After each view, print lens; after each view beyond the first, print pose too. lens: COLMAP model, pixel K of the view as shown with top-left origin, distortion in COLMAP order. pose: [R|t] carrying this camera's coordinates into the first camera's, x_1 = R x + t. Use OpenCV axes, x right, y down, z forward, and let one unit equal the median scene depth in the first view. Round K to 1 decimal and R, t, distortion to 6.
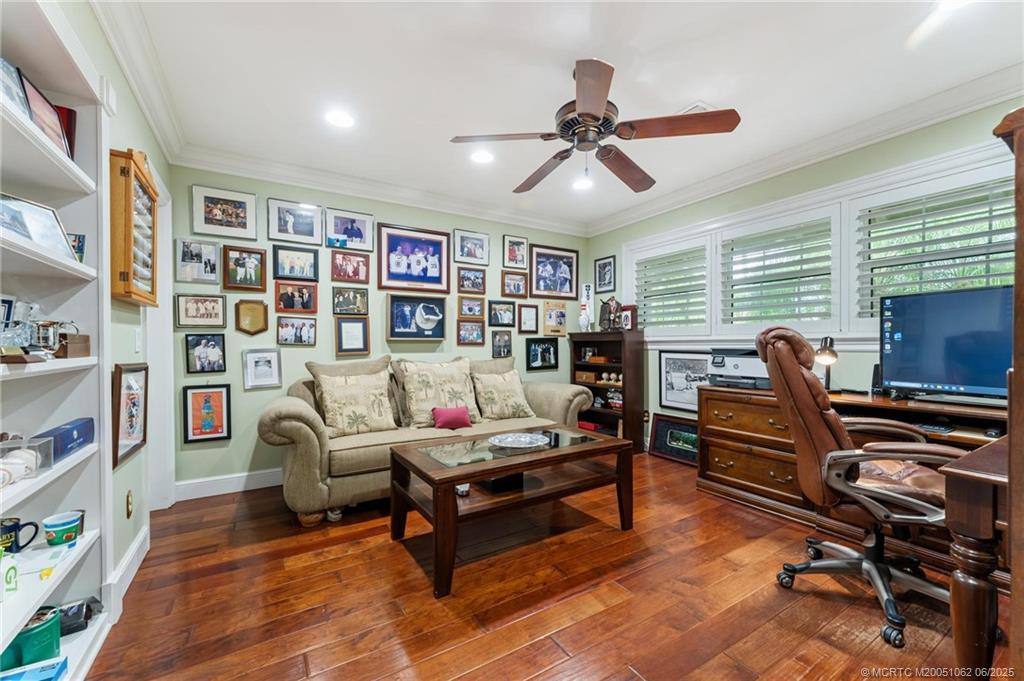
lens RADIAL K [[412.3, 0, 515.6], [0, 412.3, 340.7], [0, 0, 1]] dist [0.001337, 0.000184]
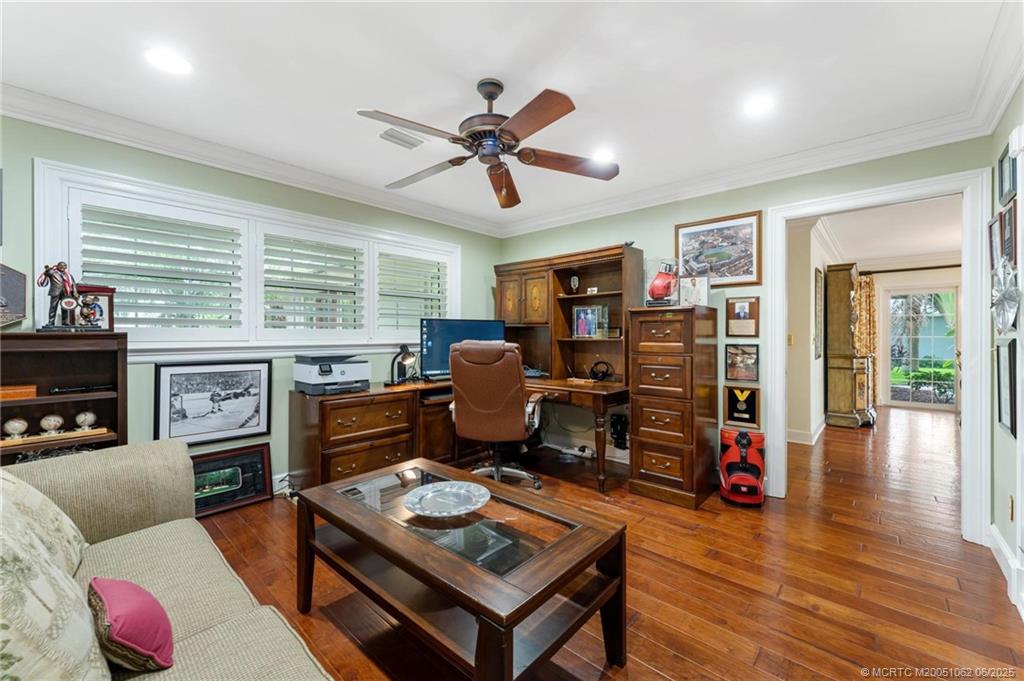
lens RADIAL K [[412.3, 0, 515.6], [0, 412.3, 340.7], [0, 0, 1]] dist [0.001337, 0.000184]
pose [[-0.281609, -0.003552, 0.959523, -0.567239], [-0.002943, 0.999992, 0.002838, -0.021087], [-0.959525, -0.002025, -0.281617, 0.857347]]
